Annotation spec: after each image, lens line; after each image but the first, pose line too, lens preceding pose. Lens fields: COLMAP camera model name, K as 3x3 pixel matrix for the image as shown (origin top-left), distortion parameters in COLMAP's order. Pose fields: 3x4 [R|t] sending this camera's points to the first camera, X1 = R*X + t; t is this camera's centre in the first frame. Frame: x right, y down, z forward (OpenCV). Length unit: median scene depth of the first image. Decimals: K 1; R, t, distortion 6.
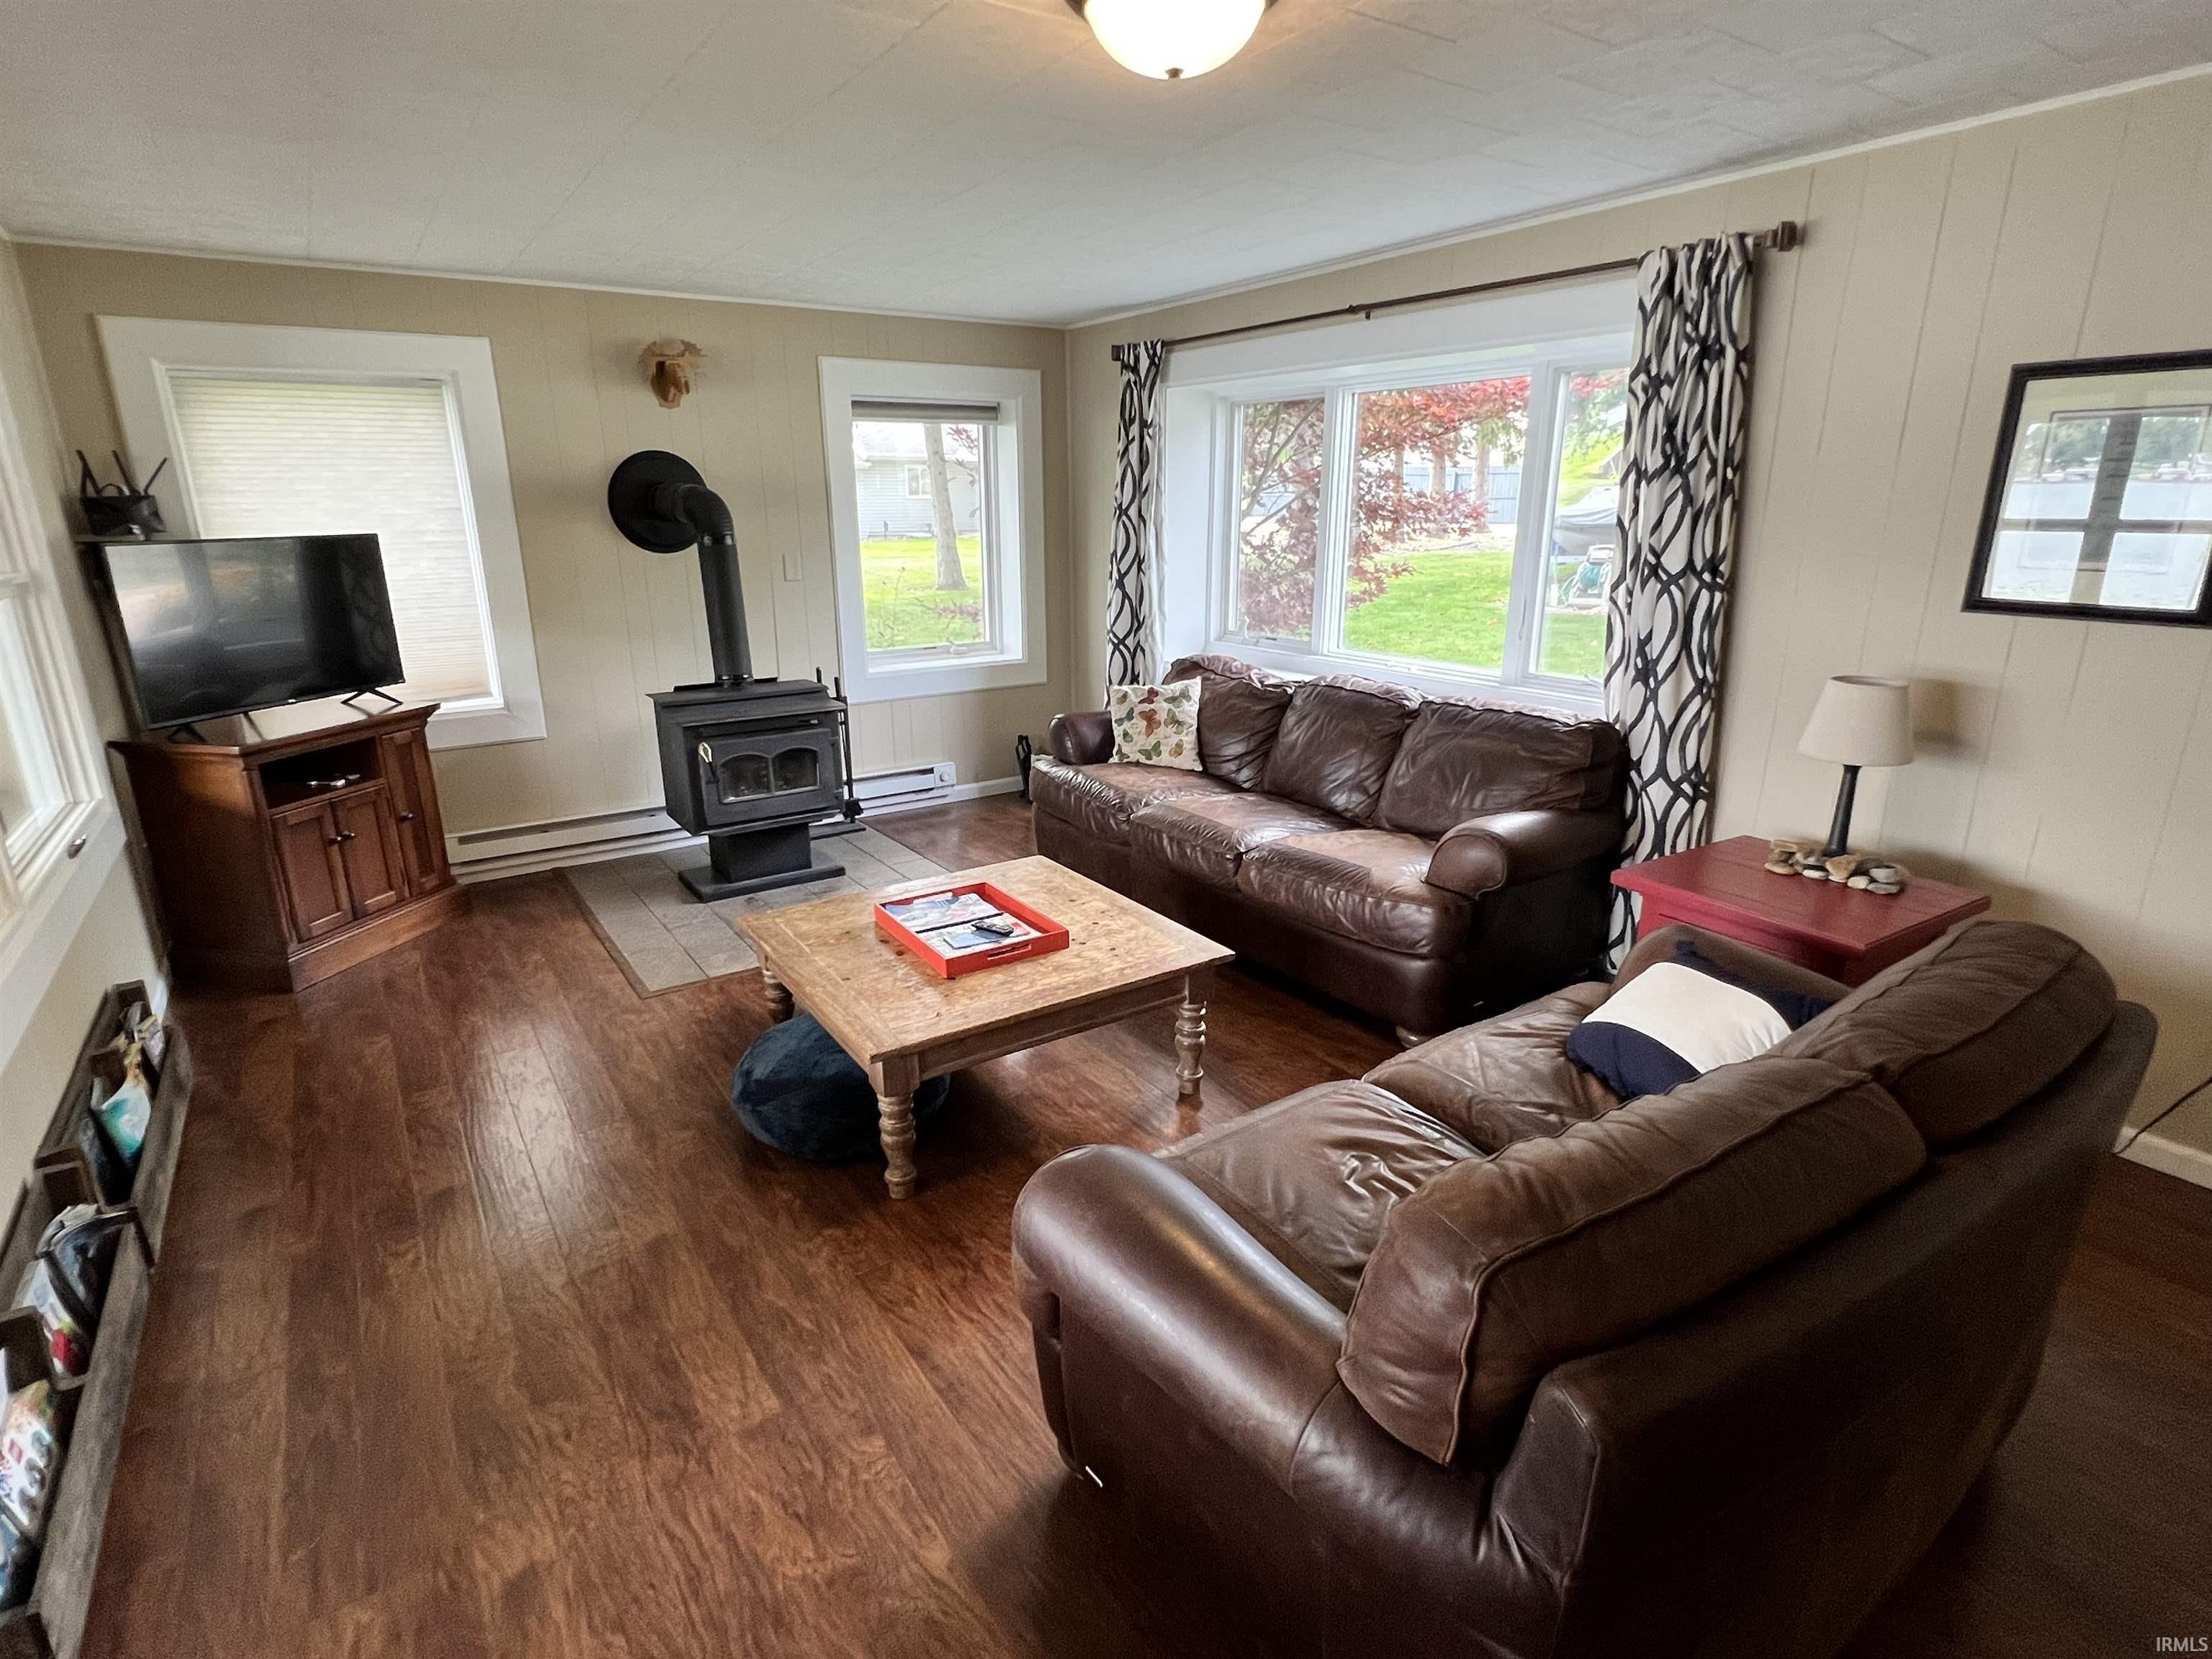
lens RADIAL K [[1134.3, 0, 1102.2], [0, 1134.3, 831.0], [0, 0, 1]] dist [-0.000784, 0.000559]
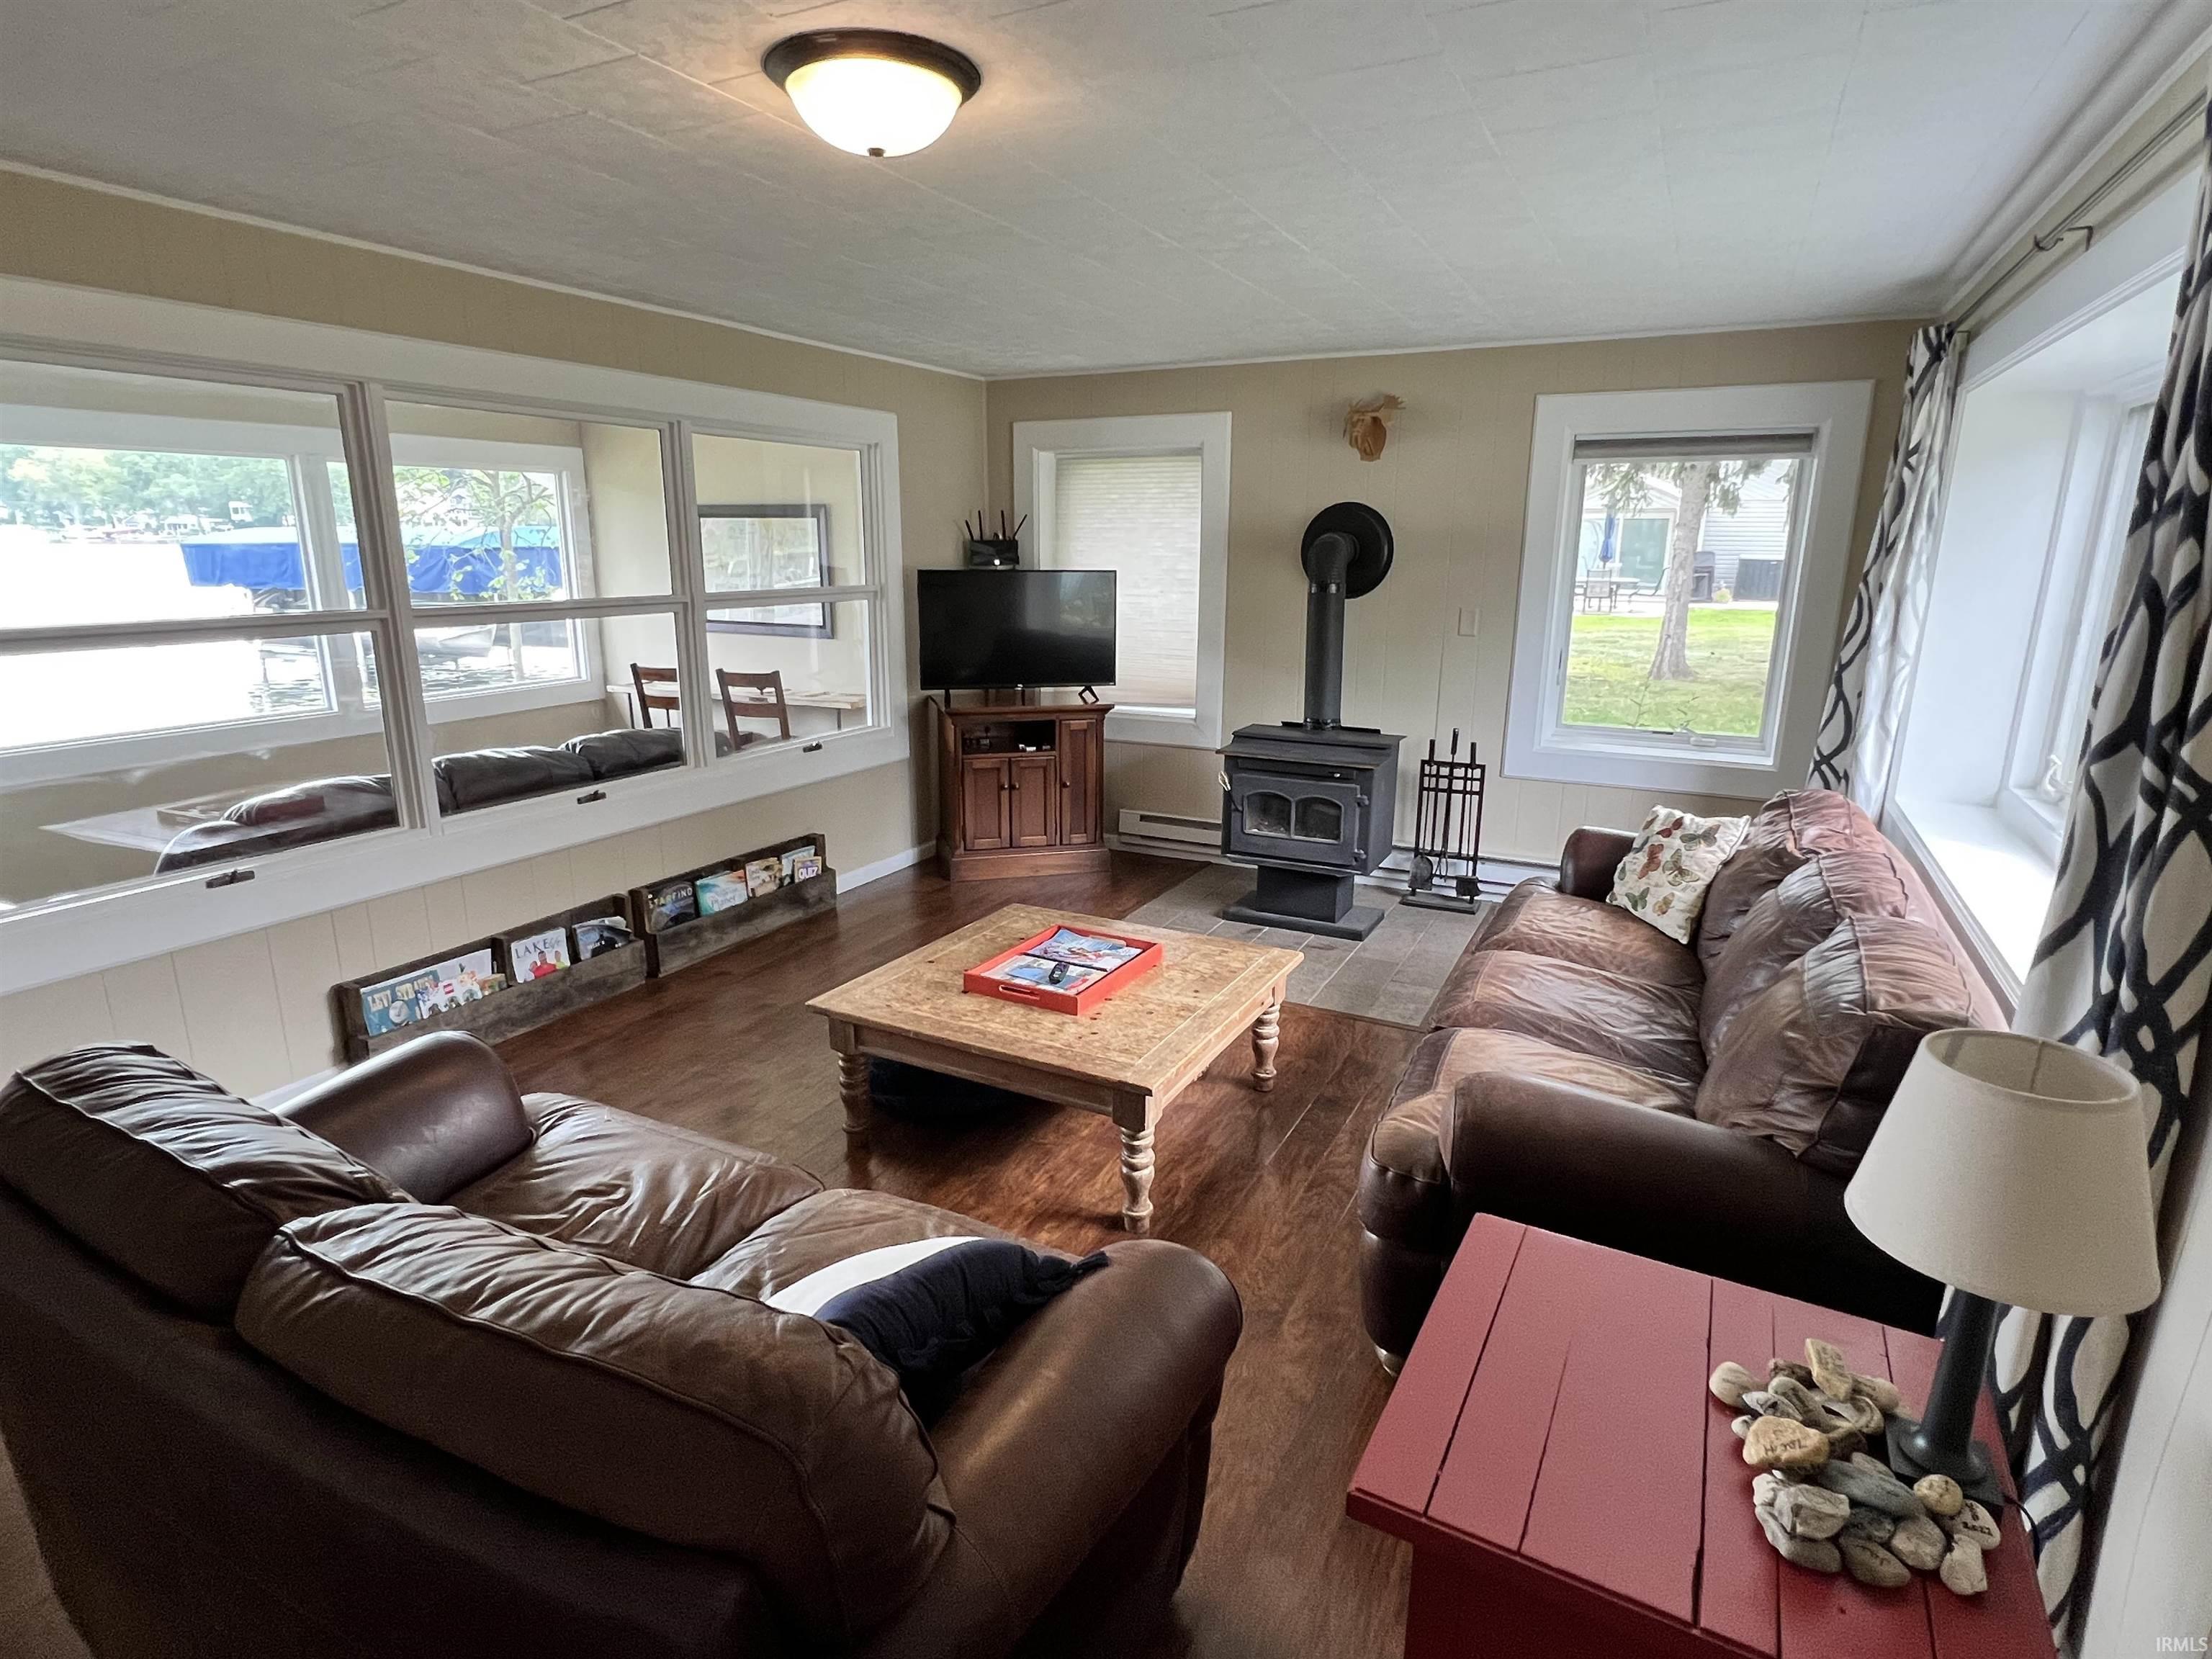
lens RADIAL K [[1170.4, 0, 1088.4], [0, 1170.4, 830.8], [0, 0, 1]] dist [-0.000464, -0.000177]
pose [[0.474604, 0.222478, -0.851619, 0.508626], [-0.259710, 0.959850, 0.106017, -0.100597], [0.841012, 0.170857, 0.513329, 0.307988]]
